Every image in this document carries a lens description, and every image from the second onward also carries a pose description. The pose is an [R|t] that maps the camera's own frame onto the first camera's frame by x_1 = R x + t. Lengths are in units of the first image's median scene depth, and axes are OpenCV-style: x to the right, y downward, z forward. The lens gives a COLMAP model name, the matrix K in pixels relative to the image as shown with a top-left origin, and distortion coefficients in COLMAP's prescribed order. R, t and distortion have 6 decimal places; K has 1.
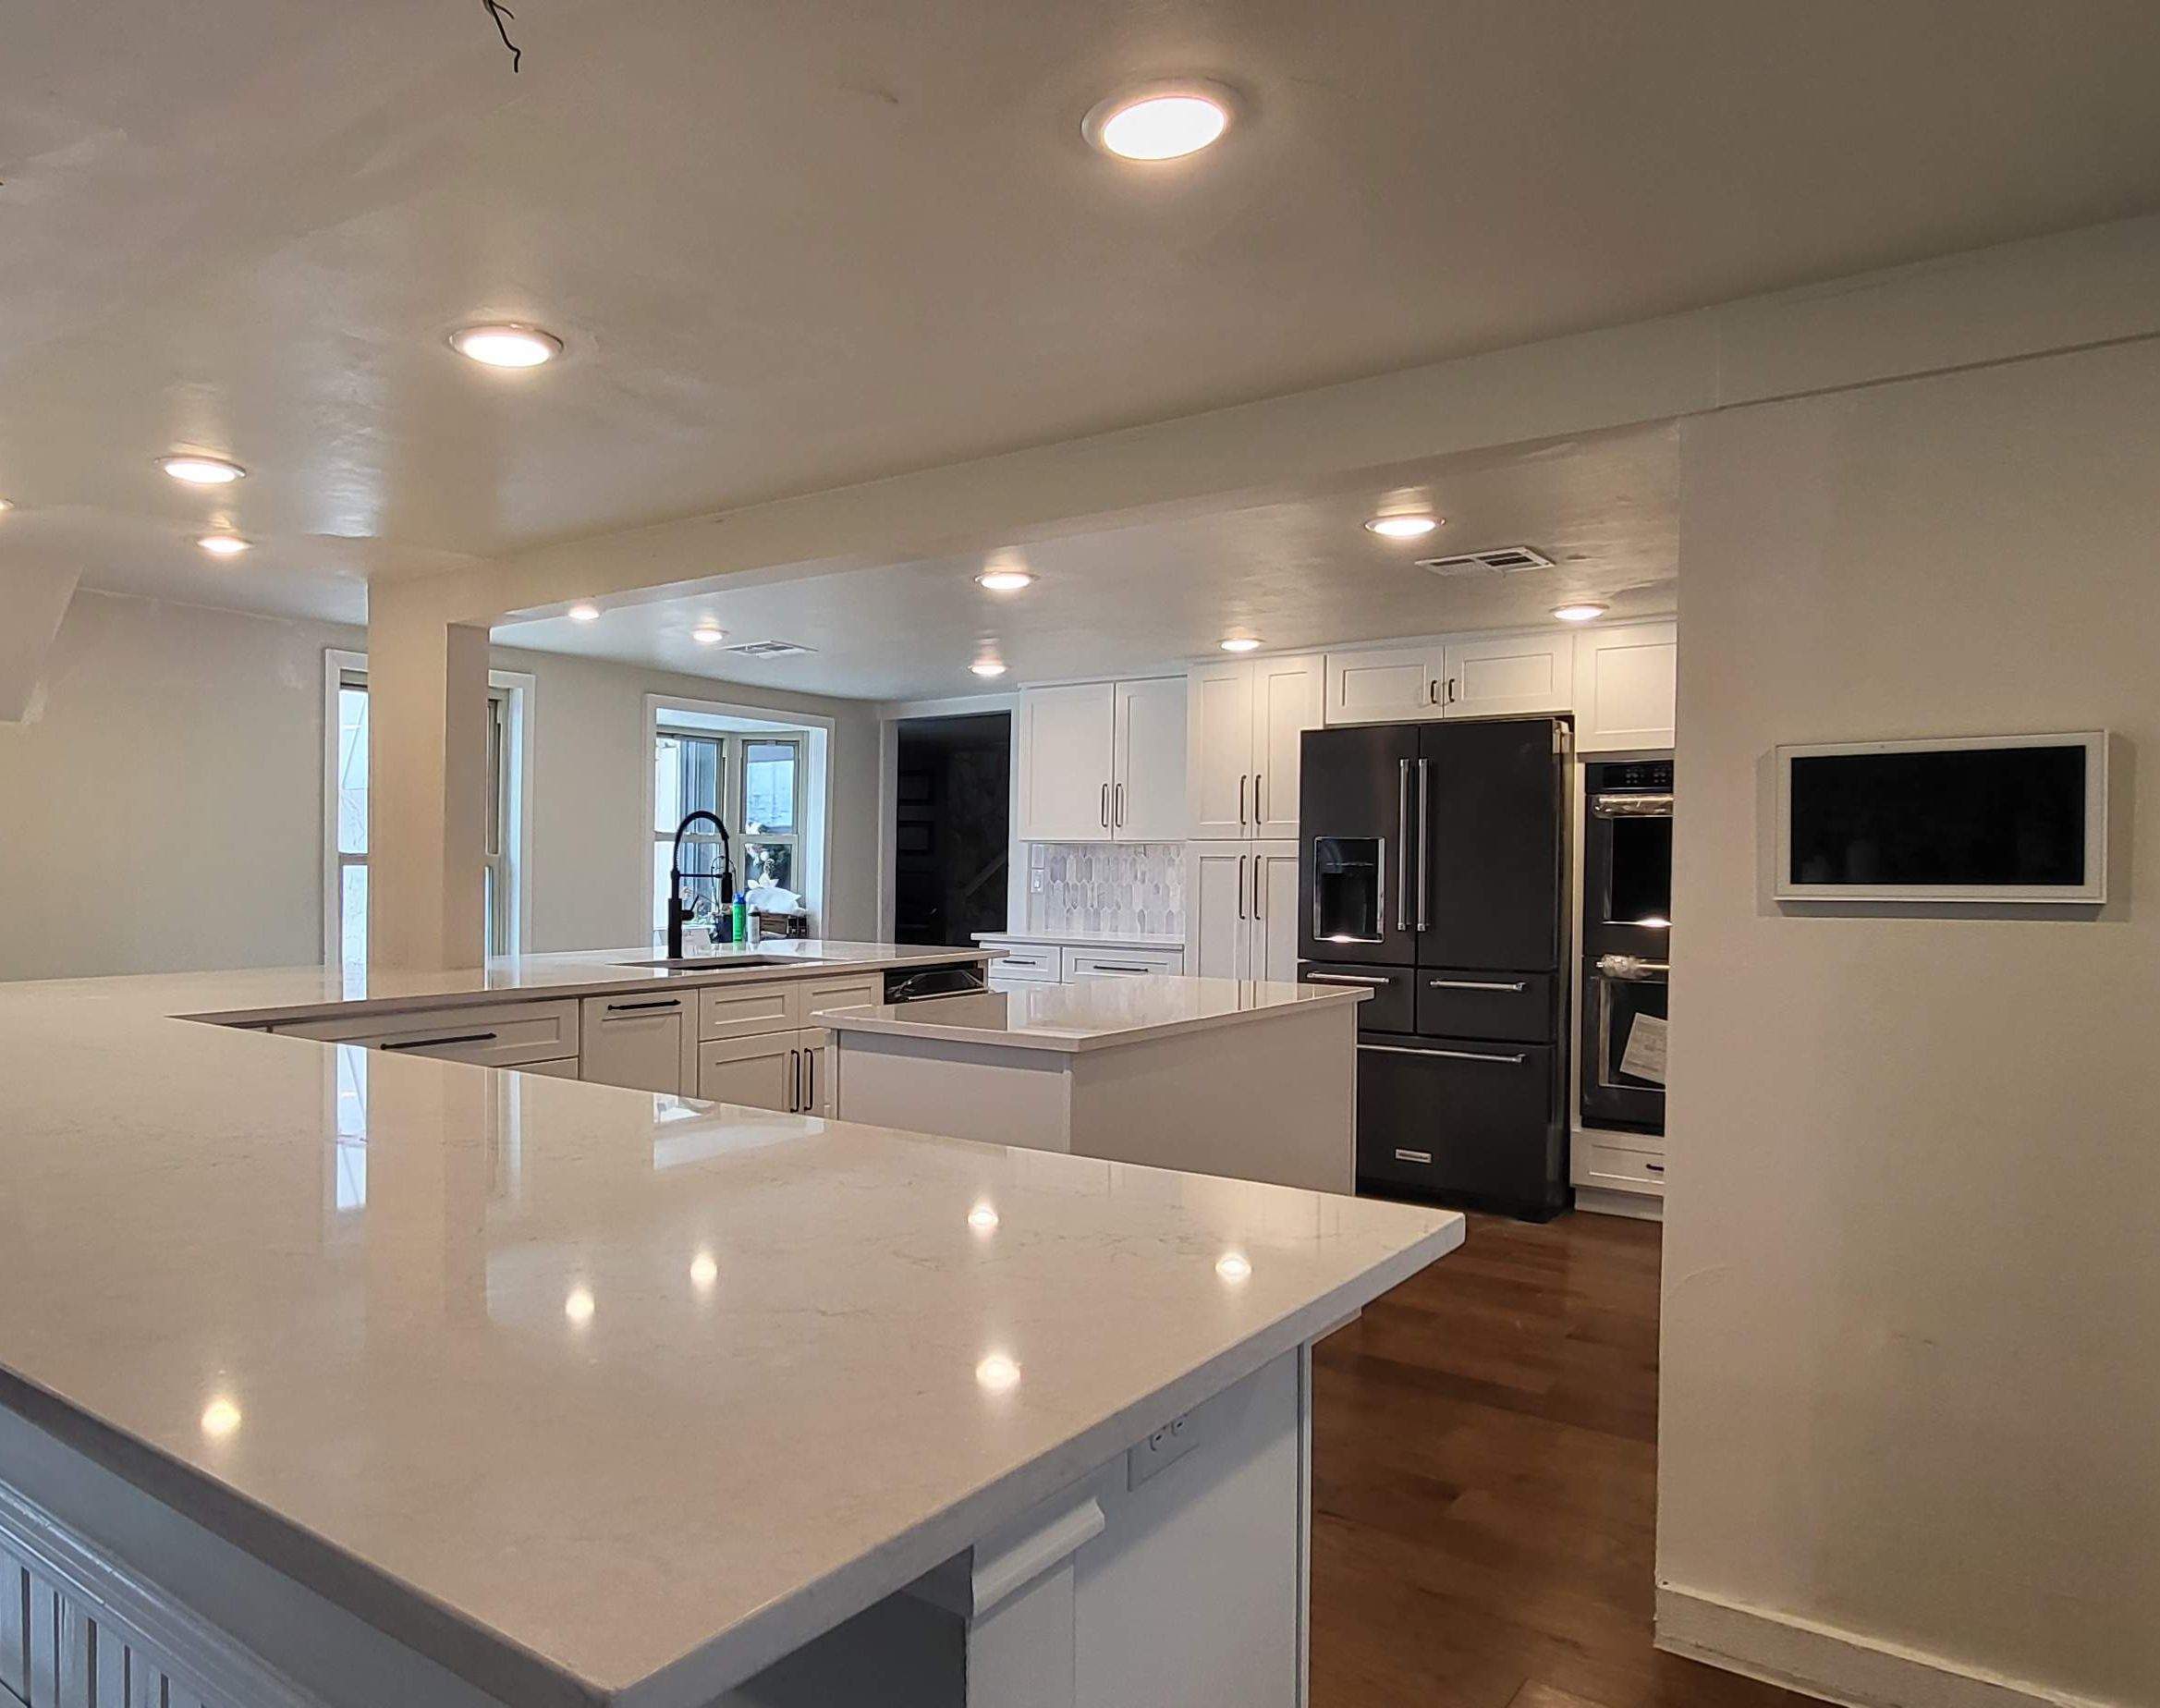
lens RADIAL K [[1463.3, 0, 857.9], [0, 1463.3, 877.6], [0, 0, 1]] dist [-0.004313, 0.001364]
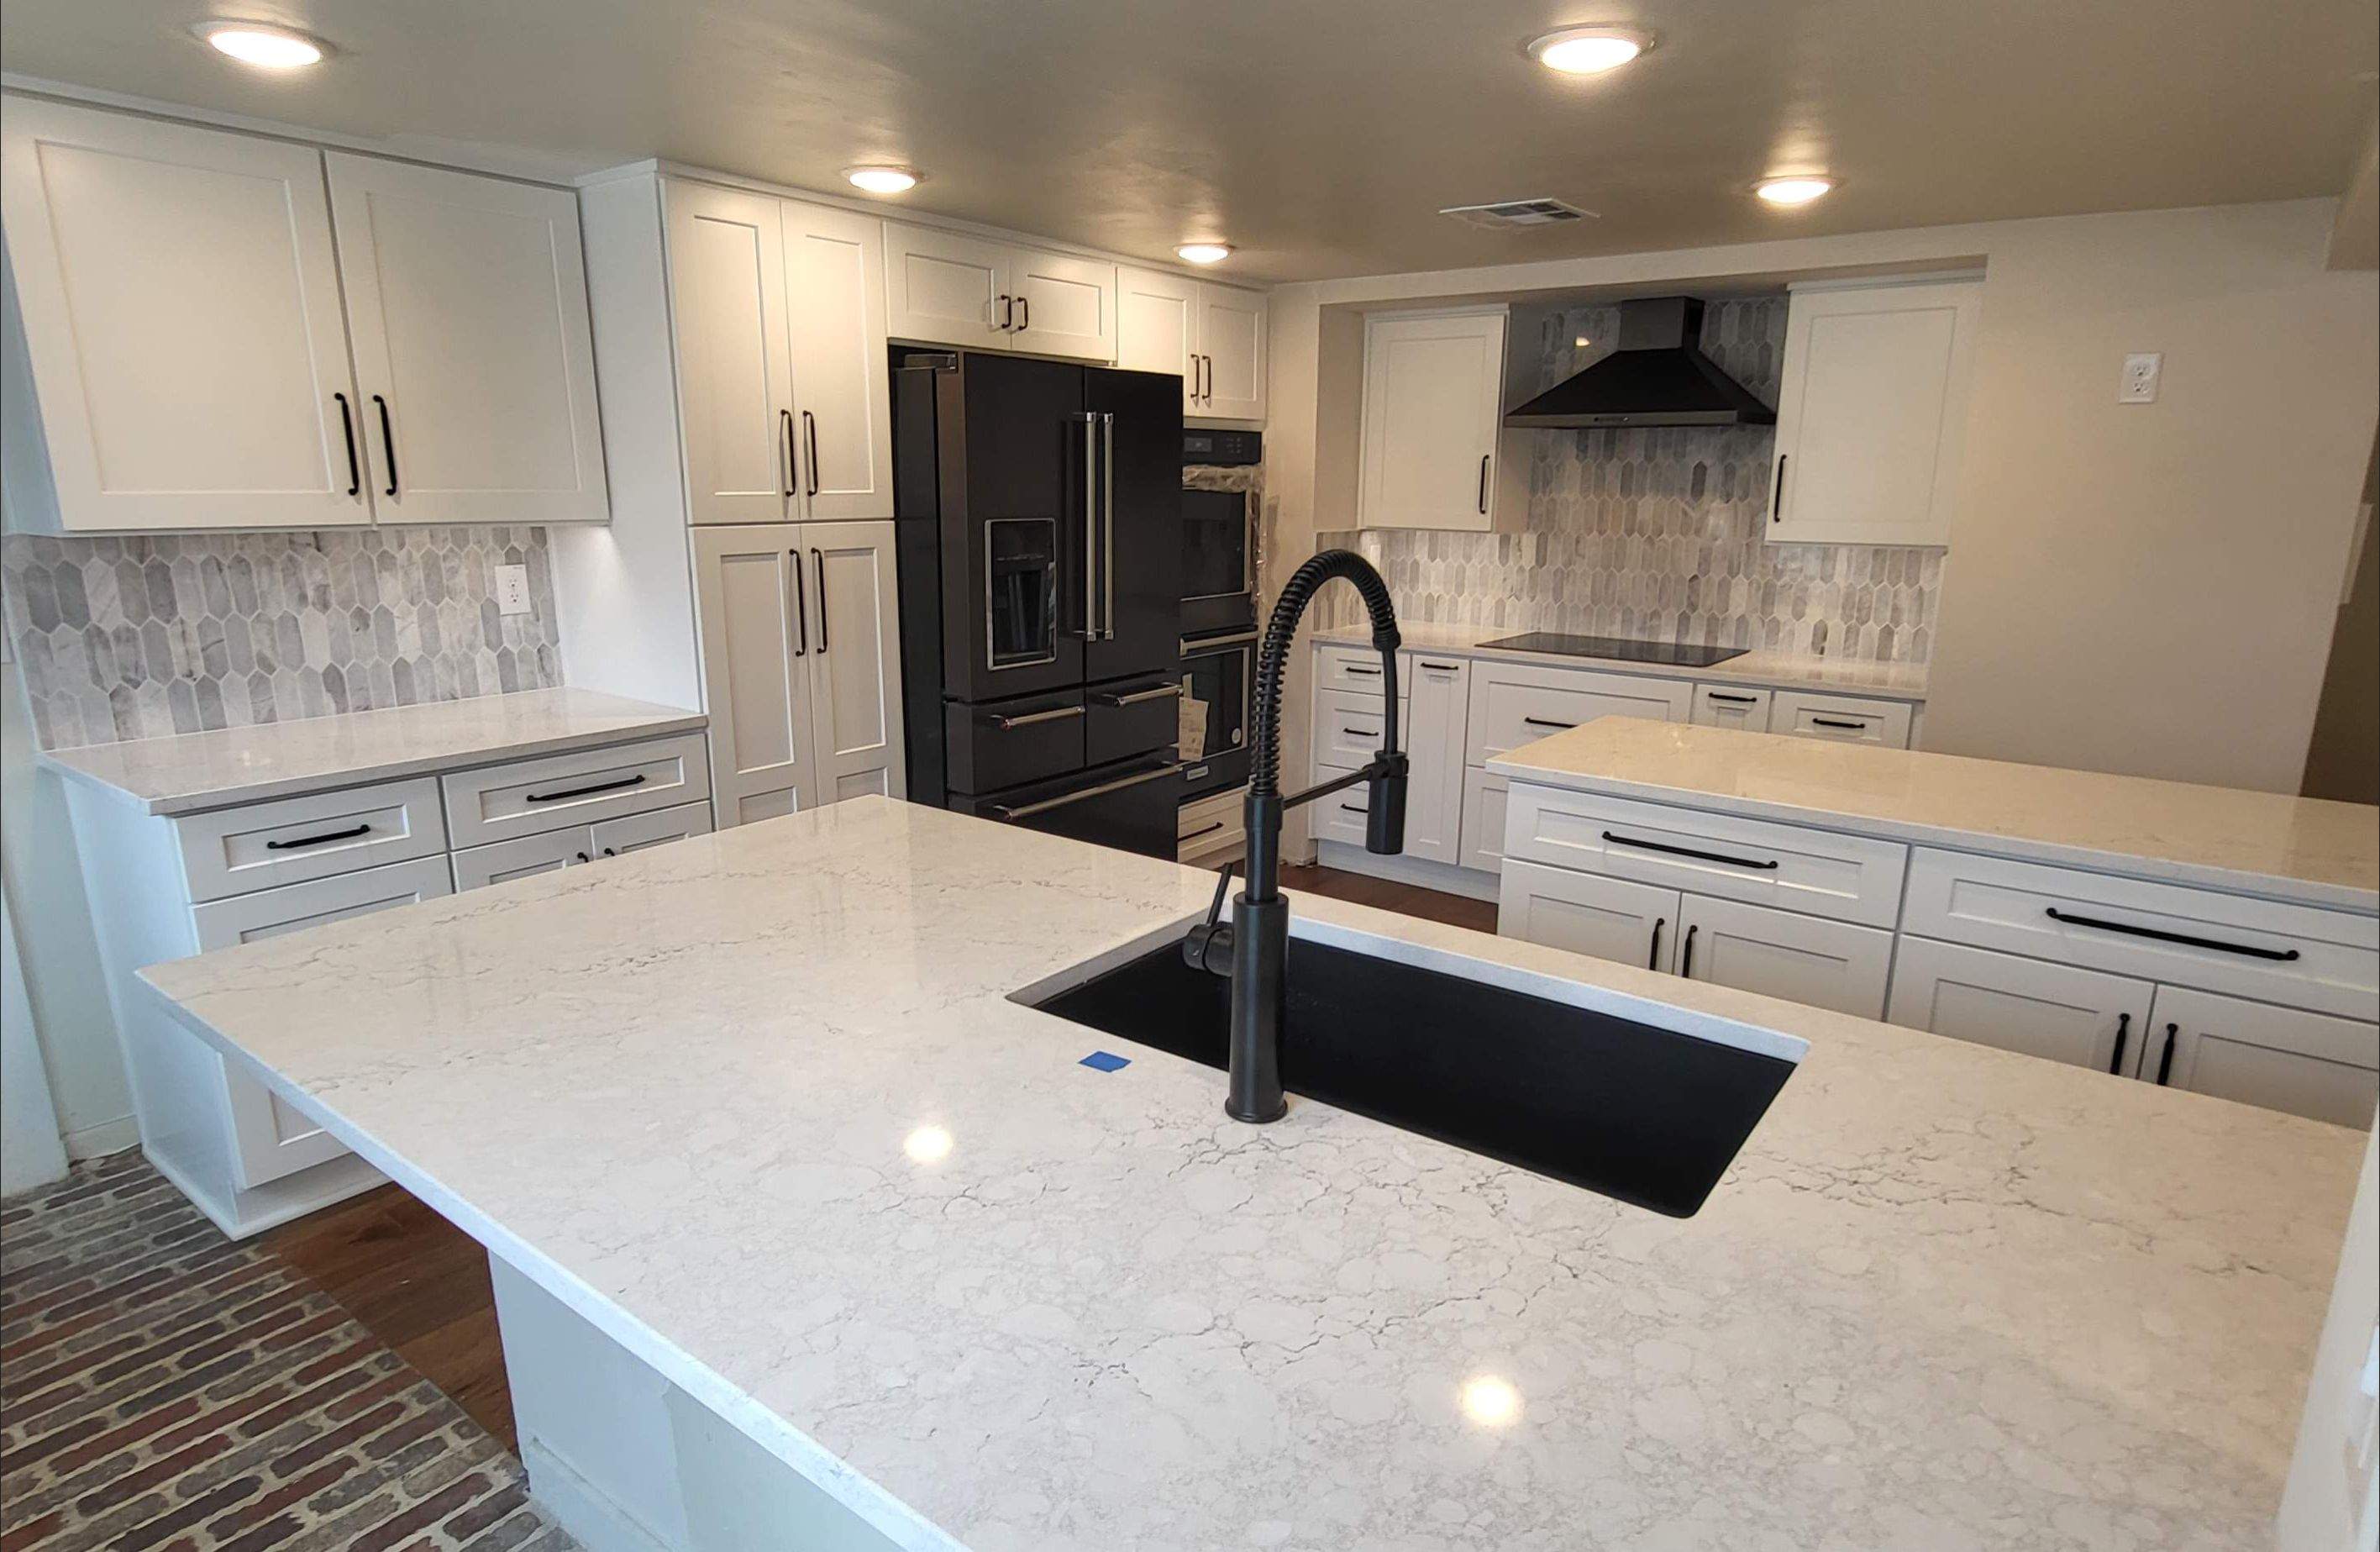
lens RADIAL K [[1332.5, 0, 1200.0], [0, 1332.5, 801.3], [0, 0, 1]] dist [0.002607, 0.001218]
pose [[-0.047617, -0.250846, 0.966855, -0.297049], [-0.000788, 0.967962, 0.251095, -0.052808], [-0.998865, 0.011195, -0.046289, 0.867302]]
